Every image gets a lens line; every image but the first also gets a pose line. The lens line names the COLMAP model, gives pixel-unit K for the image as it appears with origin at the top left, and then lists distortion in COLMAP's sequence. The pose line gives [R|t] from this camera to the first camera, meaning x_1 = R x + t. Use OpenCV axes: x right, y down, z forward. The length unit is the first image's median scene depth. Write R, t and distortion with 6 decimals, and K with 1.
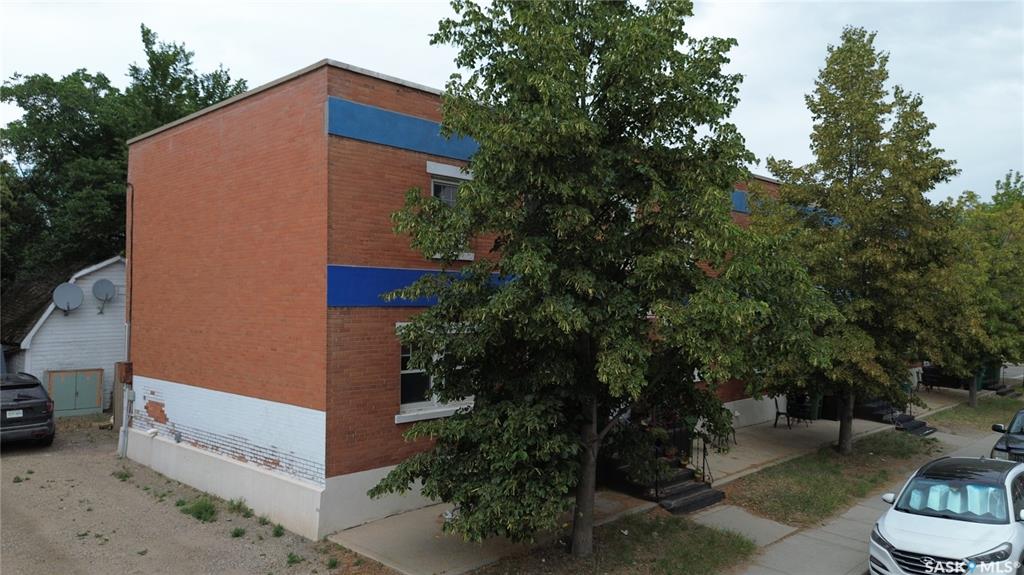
lens RADIAL K [[727.2, 0, 515.3], [0, 727.2, 286.3], [0, 0, 1]] dist [0.059133, -0.056367]
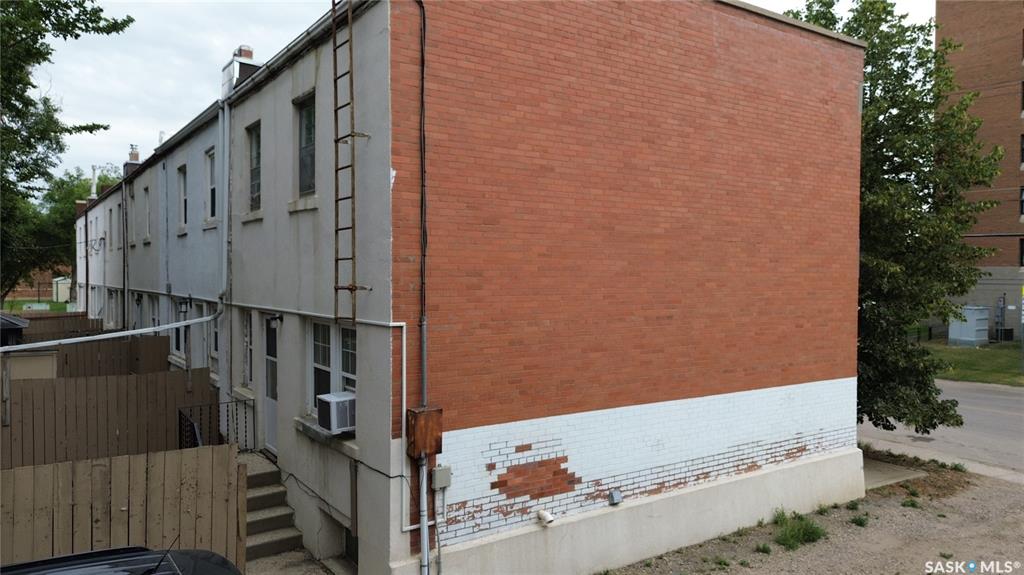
lens RADIAL K [[727.2, 0, 515.3], [0, 727.2, 286.3], [0, 0, 1]] dist [0.059133, -0.056367]
pose [[0.191383, -0.016642, 0.981374, -1.282444], [-0.024295, 0.999470, 0.021687, 0.026223], [-0.981215, -0.027993, 0.190877, 1.174904]]
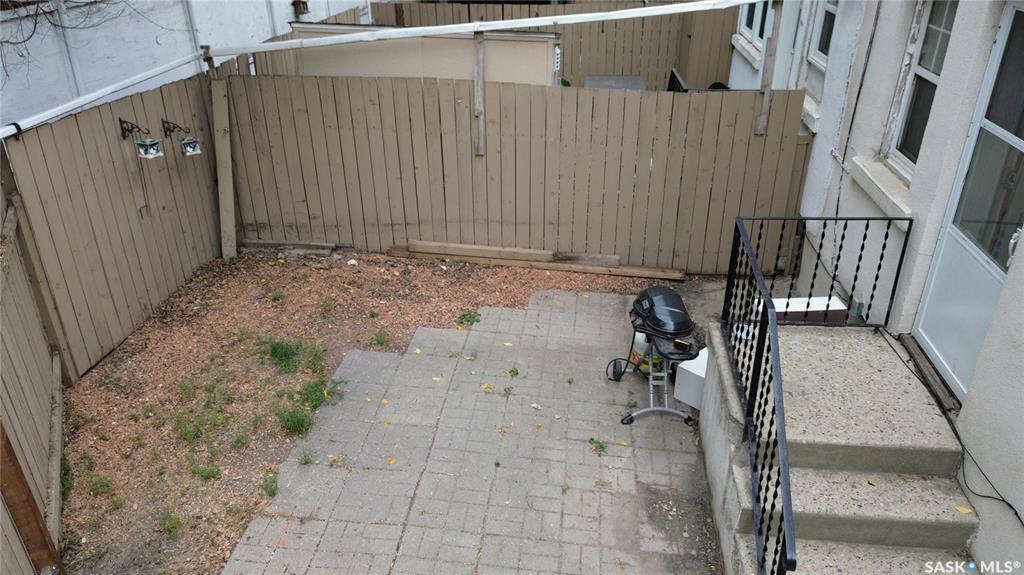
lens RADIAL K [[727.2, 0, 515.3], [0, 727.2, 286.3], [0, 0, 1]] dist [0.059133, -0.056367]
pose [[0.787046, -0.285073, 0.547076, -0.874114], [-0.014599, 0.877967, 0.478498, 0.047615], [-0.616722, -0.384587, 0.686839, 1.480188]]
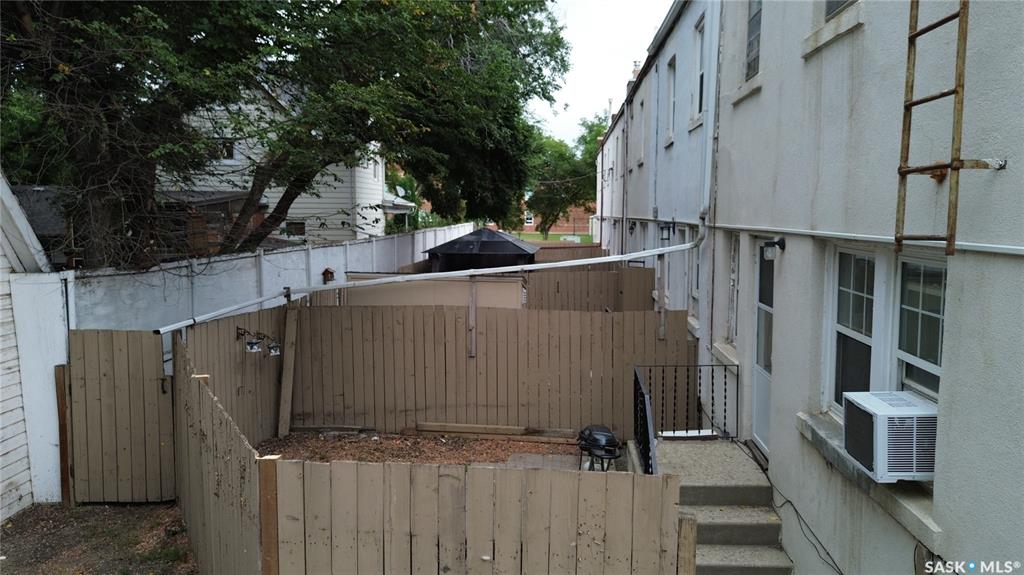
lens RADIAL K [[727.2, 0, 515.3], [0, 727.2, 286.3], [0, 0, 1]] dist [0.059133, -0.056367]
pose [[0.760145, -0.065006, 0.646493, -1.021784], [-0.015418, 0.992898, 0.117966, 0.055225], [-0.649570, -0.099639, 0.753744, 1.311153]]
